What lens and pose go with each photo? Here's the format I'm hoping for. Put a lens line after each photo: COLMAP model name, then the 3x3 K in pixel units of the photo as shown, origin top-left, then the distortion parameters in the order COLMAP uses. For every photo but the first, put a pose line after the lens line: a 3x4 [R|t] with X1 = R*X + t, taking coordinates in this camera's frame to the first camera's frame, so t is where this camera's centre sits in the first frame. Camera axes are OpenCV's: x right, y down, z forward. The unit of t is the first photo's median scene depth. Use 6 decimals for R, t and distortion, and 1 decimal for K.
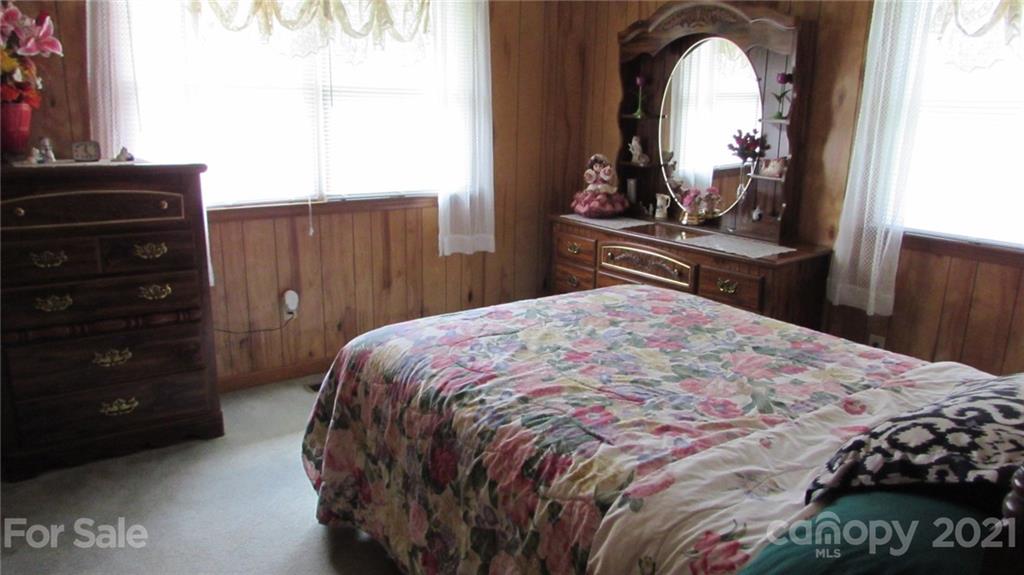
lens RADIAL K [[726.6, 0, 512.0], [0, 726.6, 287.5], [0, 0, 1]] dist [-0.019224, 0.006058]
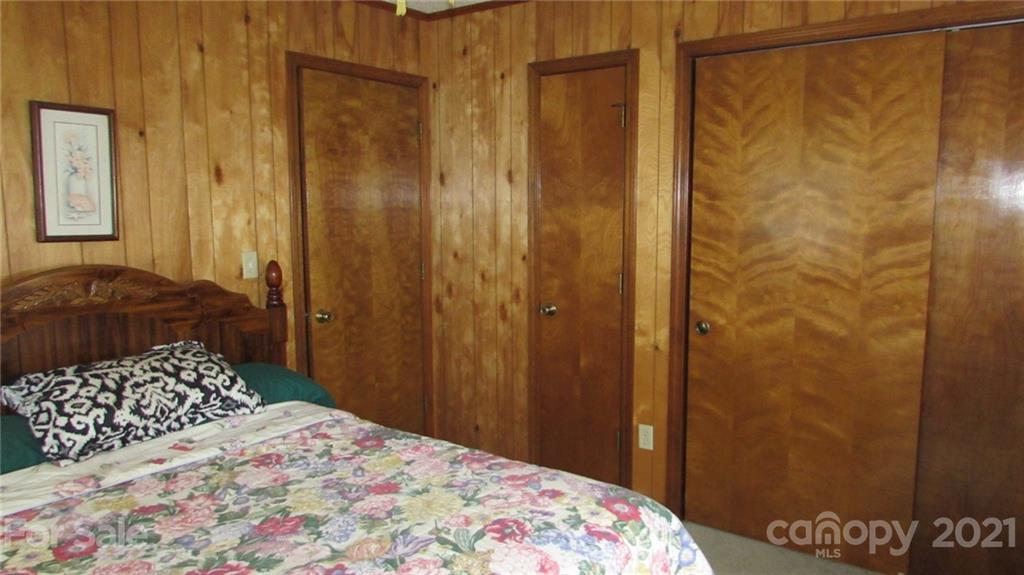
lens RADIAL K [[726.6, 0, 512.0], [0, 726.6, 287.5], [0, 0, 1]] dist [-0.019224, 0.006058]
pose [[-0.956084, 0.026480, -0.291893, 0.200677], [-0.076608, 0.938711, 0.336084, -0.474909], [0.282902, 0.343686, -0.895458, 1.782004]]
